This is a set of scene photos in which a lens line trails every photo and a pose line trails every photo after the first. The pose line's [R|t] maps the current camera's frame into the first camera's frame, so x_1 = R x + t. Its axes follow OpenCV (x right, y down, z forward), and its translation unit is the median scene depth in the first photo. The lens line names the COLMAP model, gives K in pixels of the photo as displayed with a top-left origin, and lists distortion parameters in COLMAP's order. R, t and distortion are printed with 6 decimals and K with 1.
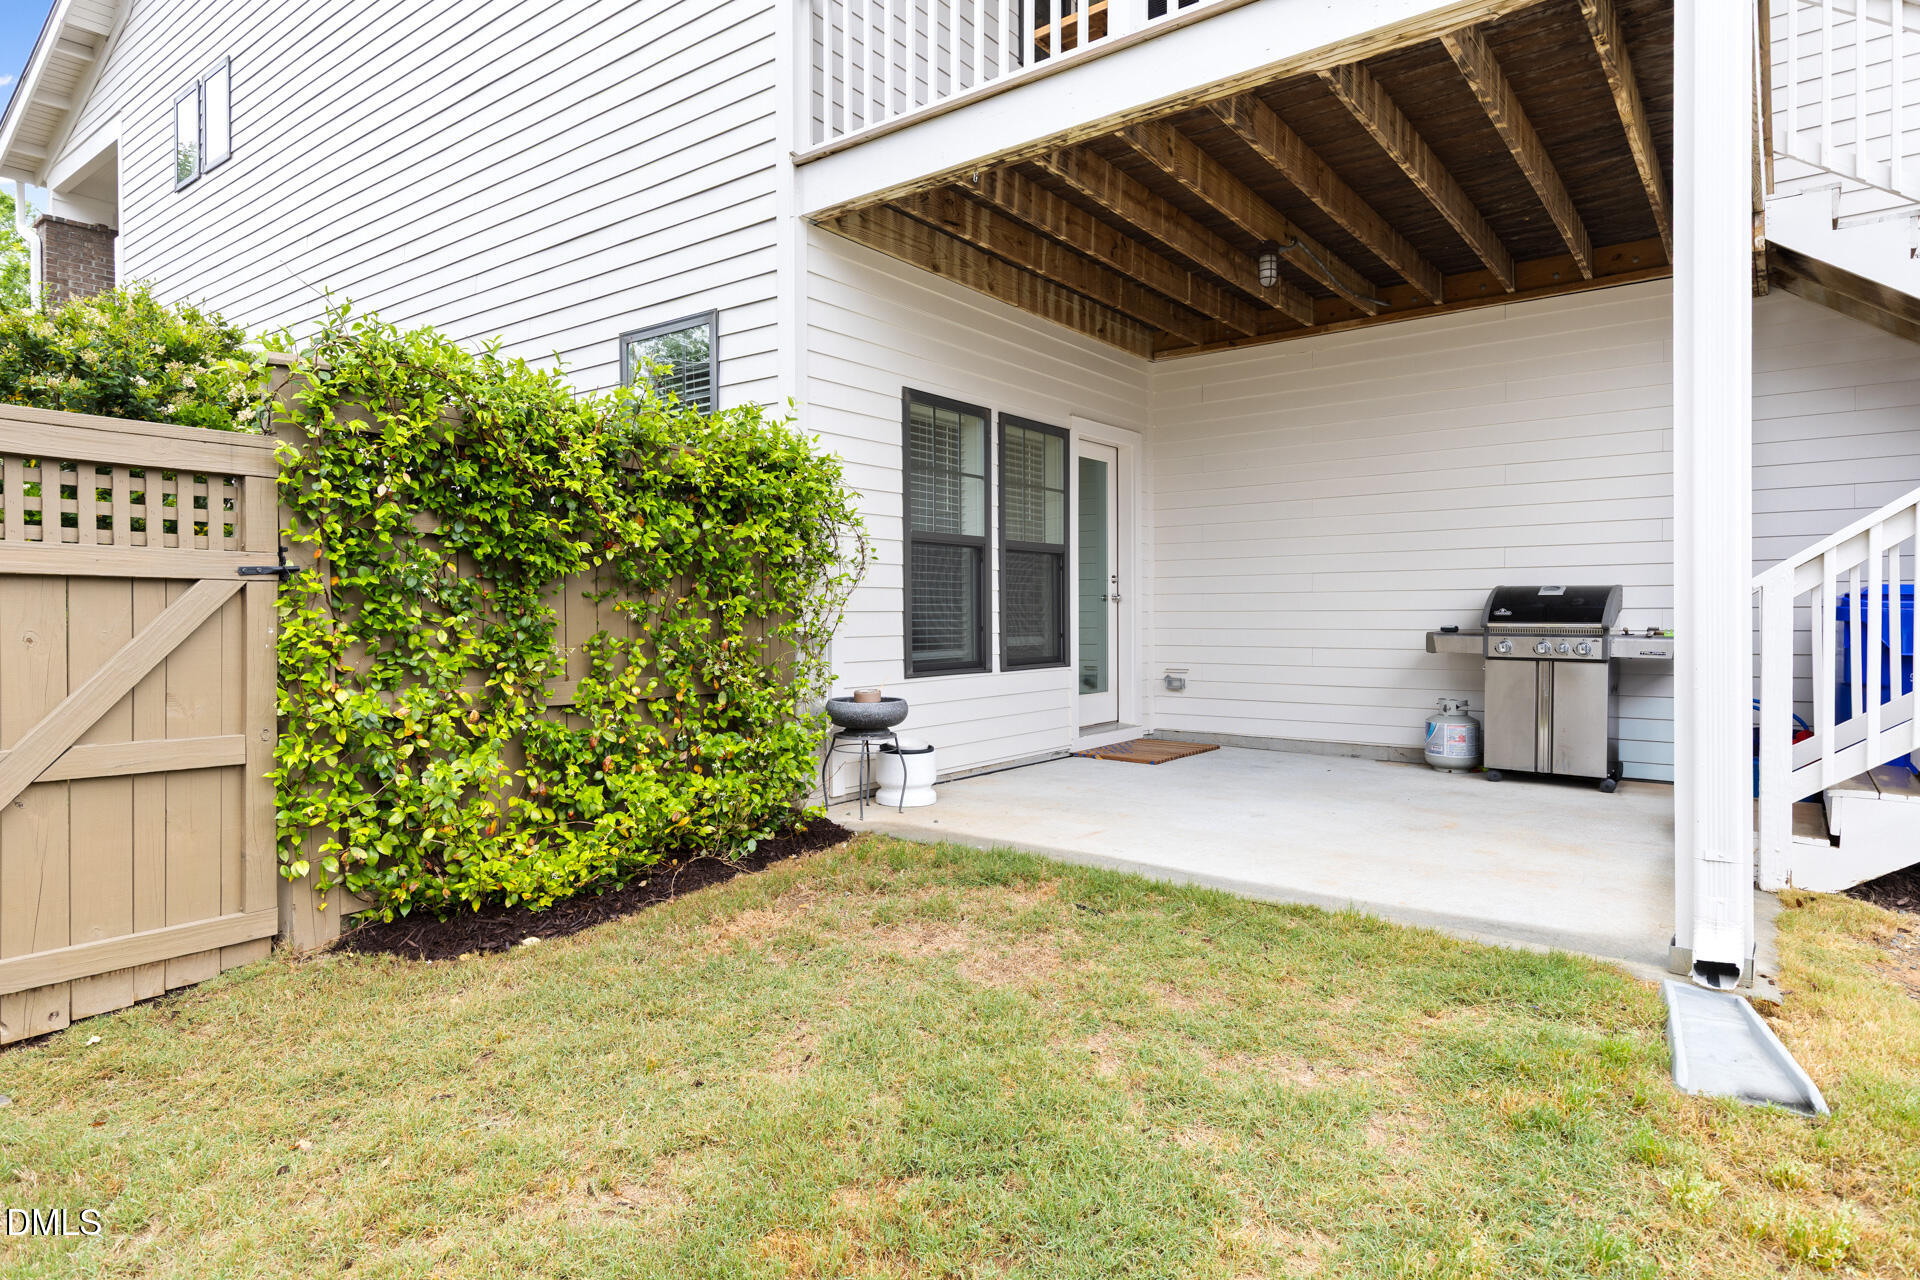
lens RADIAL K [[1079.8, 0, 965.4], [0, 1079.8, 619.5], [0, 0, 1]] dist [0.004153, 0.001303]
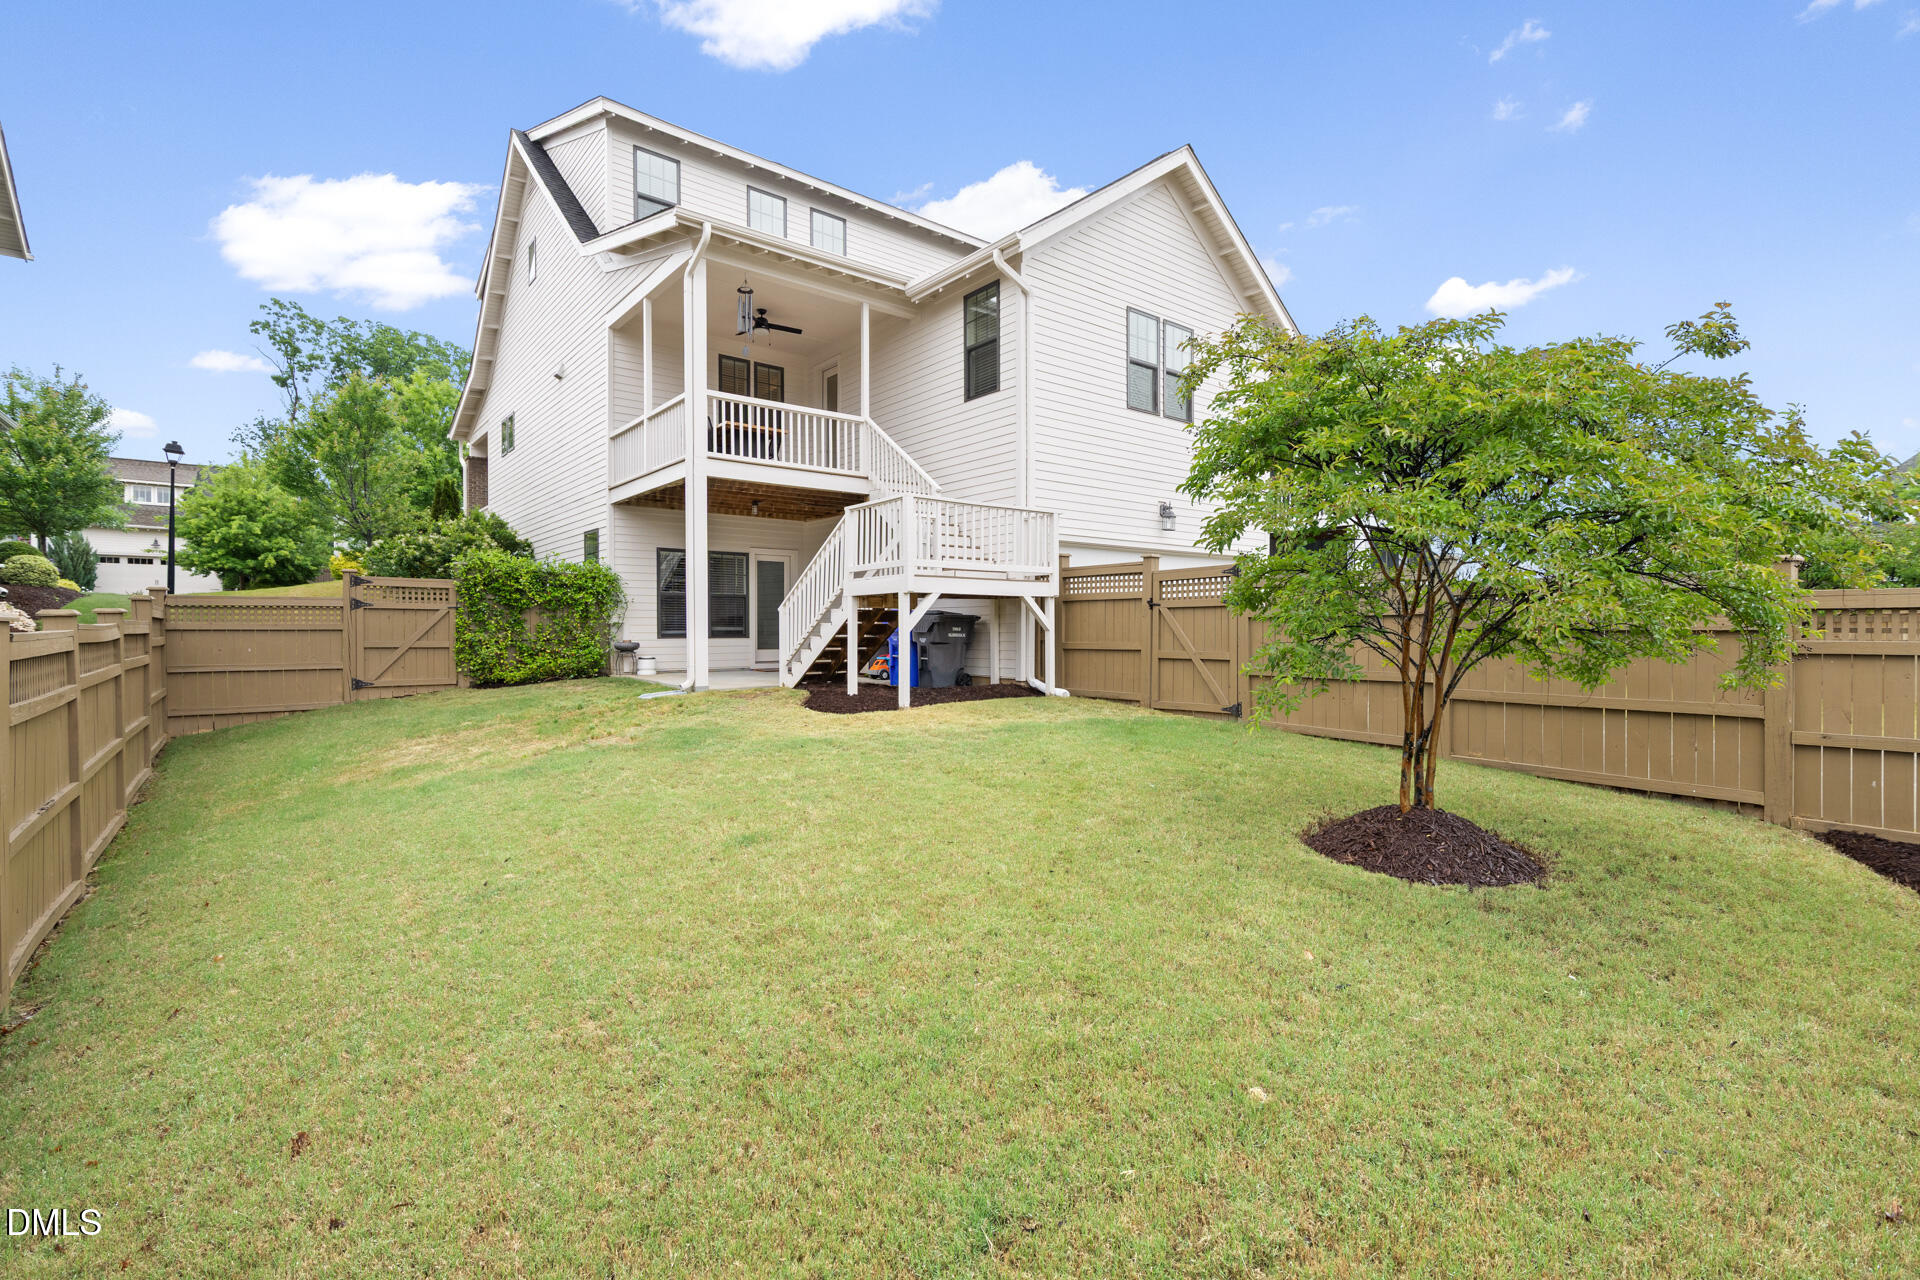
lens RADIAL K [[871.9, 0, 960.0], [0, 871.9, 640.0], [0, 0, 1]] dist [-0.001309, -0.000082]
pose [[0.968433, 0.006241, -0.249197, 2.254706], [-0.003329, 0.999921, 0.012106, 0.040052], [0.249253, -0.010895, 0.968377, -1.981369]]
